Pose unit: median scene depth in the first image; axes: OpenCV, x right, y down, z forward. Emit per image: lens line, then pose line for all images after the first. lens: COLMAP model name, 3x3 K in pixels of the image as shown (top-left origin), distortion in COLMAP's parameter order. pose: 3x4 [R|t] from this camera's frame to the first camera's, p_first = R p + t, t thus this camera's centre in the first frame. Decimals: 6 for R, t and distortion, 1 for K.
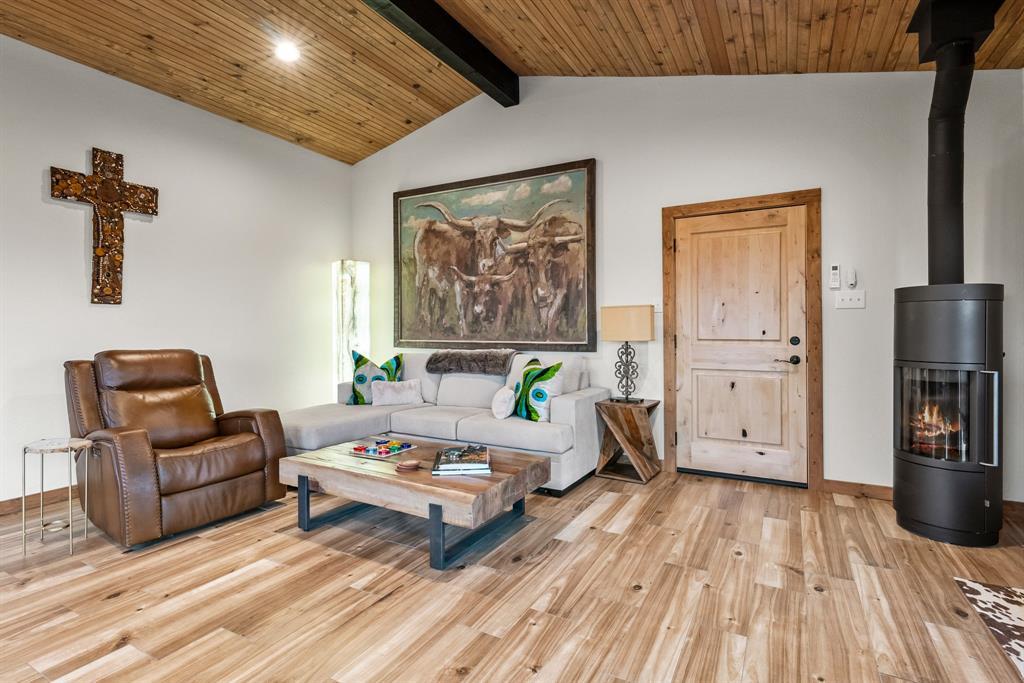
lens RADIAL K [[496.1, 0, 513.2], [0, 496.1, 335.6], [0, 0, 1]] dist [-0.000643, -0.000095]
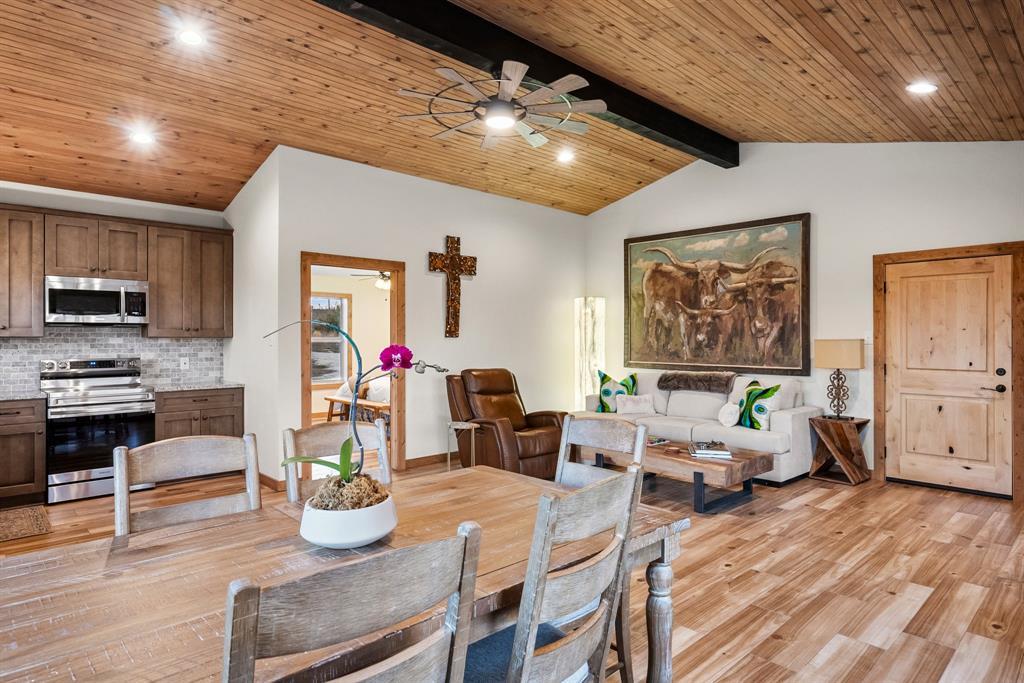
lens RADIAL K [[580.9, 0, 509.2], [0, 580.9, 339.9], [0, 0, 1]] dist [0.001079, 0.000144]
pose [[0.952151, 0.005682, -0.305575, -0.102983], [-0.008479, 0.999933, -0.007827, -0.040975], [0.305510, 0.010043, 0.952136, -0.598993]]
